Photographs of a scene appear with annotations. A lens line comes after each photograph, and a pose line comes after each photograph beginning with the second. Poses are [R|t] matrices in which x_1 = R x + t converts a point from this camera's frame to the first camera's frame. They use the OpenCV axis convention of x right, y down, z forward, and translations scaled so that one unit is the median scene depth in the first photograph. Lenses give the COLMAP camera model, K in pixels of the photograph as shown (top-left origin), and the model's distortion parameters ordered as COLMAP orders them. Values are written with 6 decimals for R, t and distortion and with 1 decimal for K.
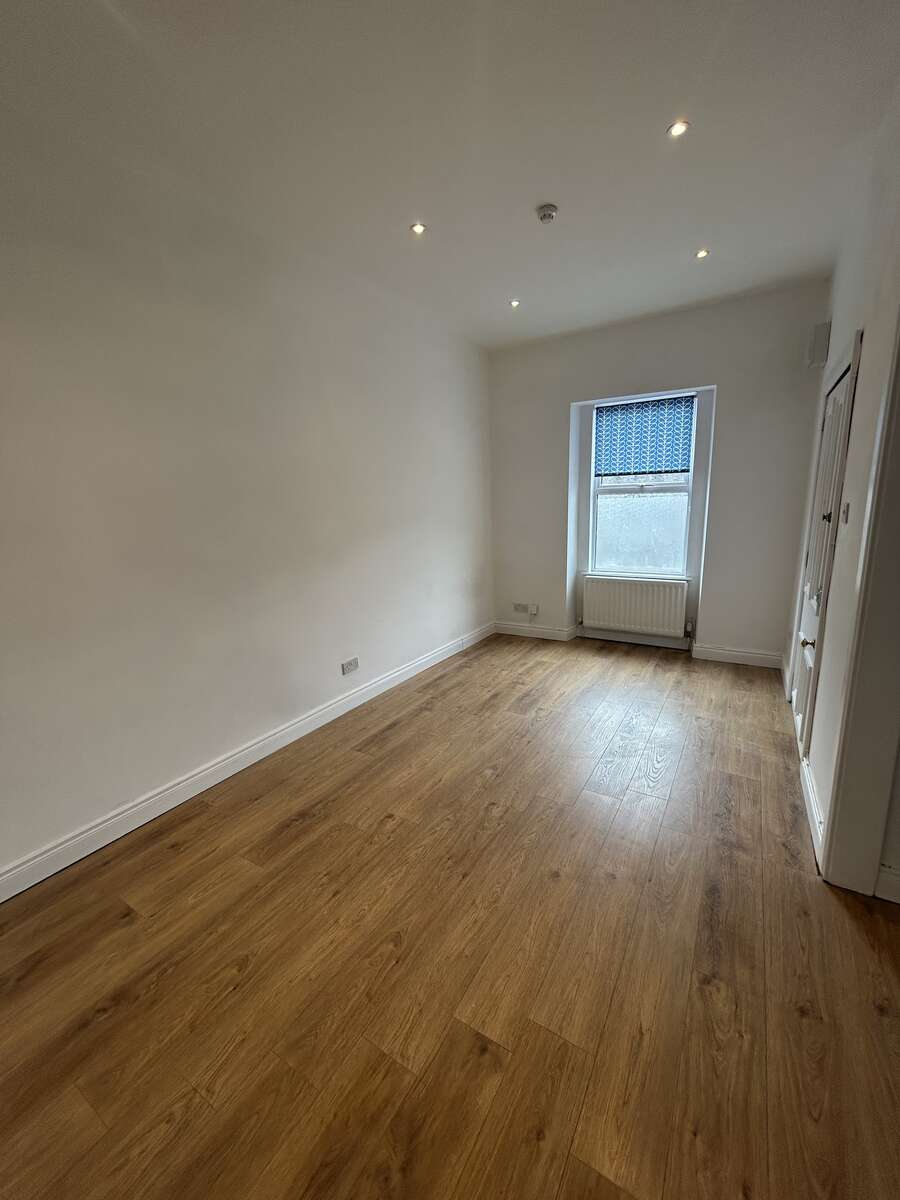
lens RADIAL K [[483.8, 0, 450.8], [0, 483.8, 596.5], [0, 0, 1]] dist [-0.003605, 0.000725]
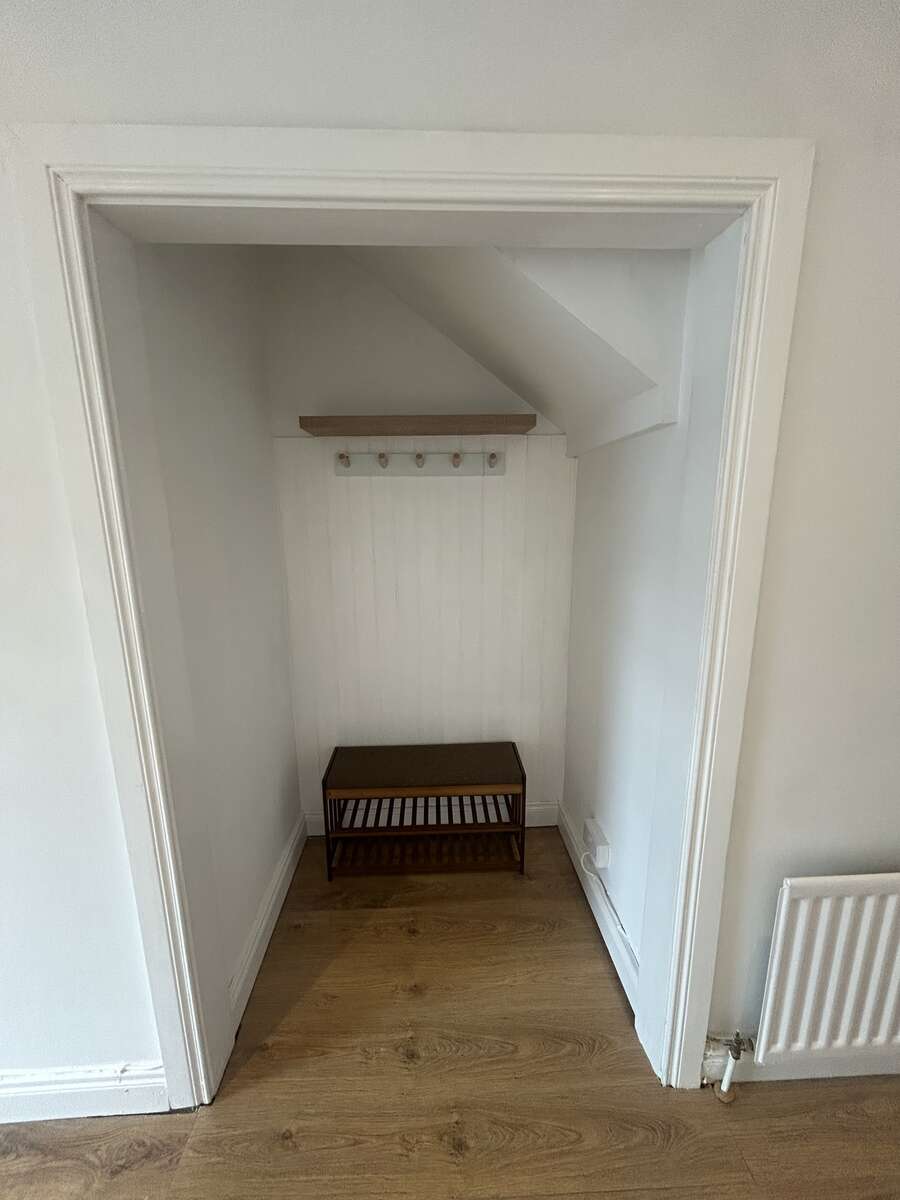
lens RADIAL K [[483.8, 0, 450.8], [0, 483.8, 596.5], [0, 0, 1]] dist [-0.003605, 0.000725]
pose [[-0.555297, -0.136475, 0.820378, 0.066638], [0.189258, 0.939824, 0.284450, -0.081678], [-0.809831, 0.313218, -0.496052, 0.377965]]
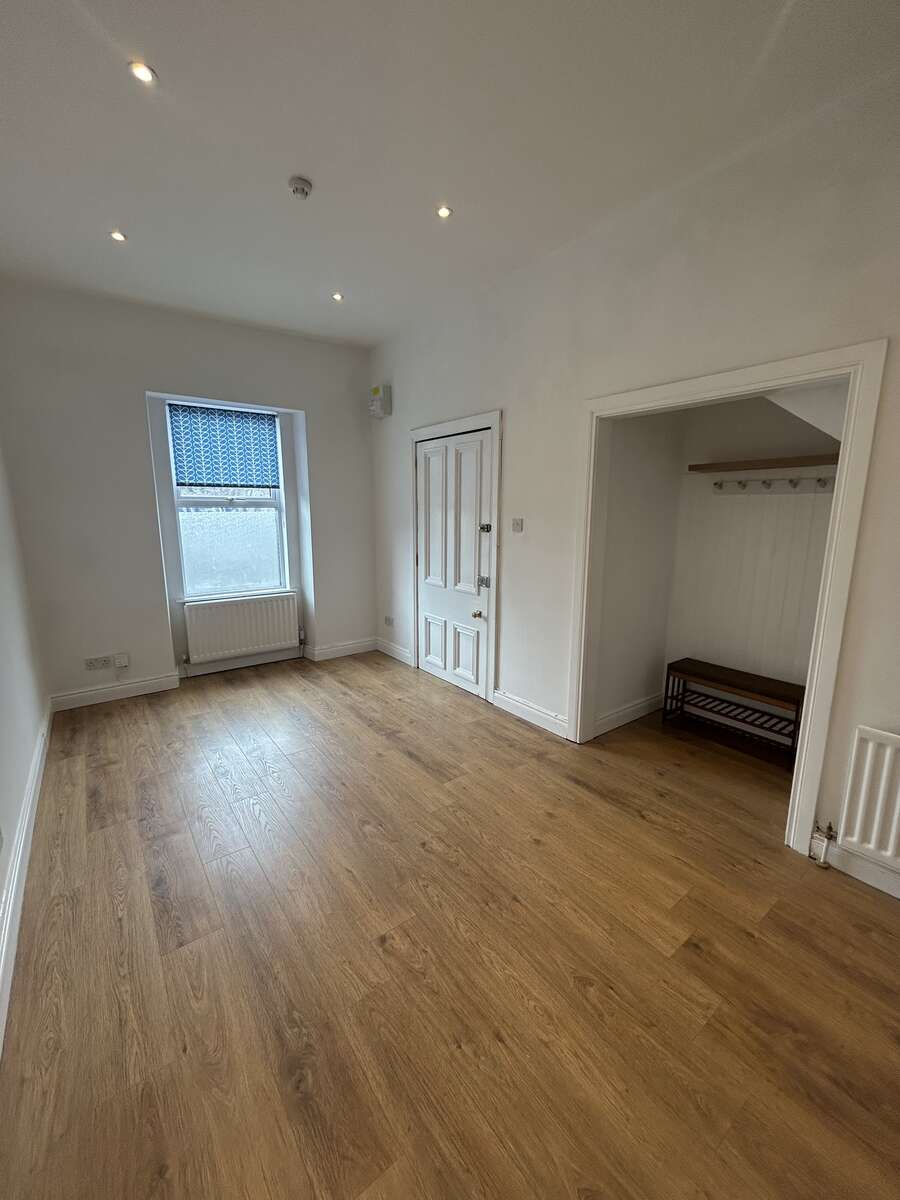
lens RADIAL K [[483.8, 0, 450.8], [0, 483.8, 596.5], [0, 0, 1]] dist [-0.003605, 0.000725]
pose [[0.368396, -0.136078, 0.919656, -0.379699], [0.169436, 0.982489, 0.077502, -0.050439], [-0.914098, 0.127271, 0.385002, 0.312572]]
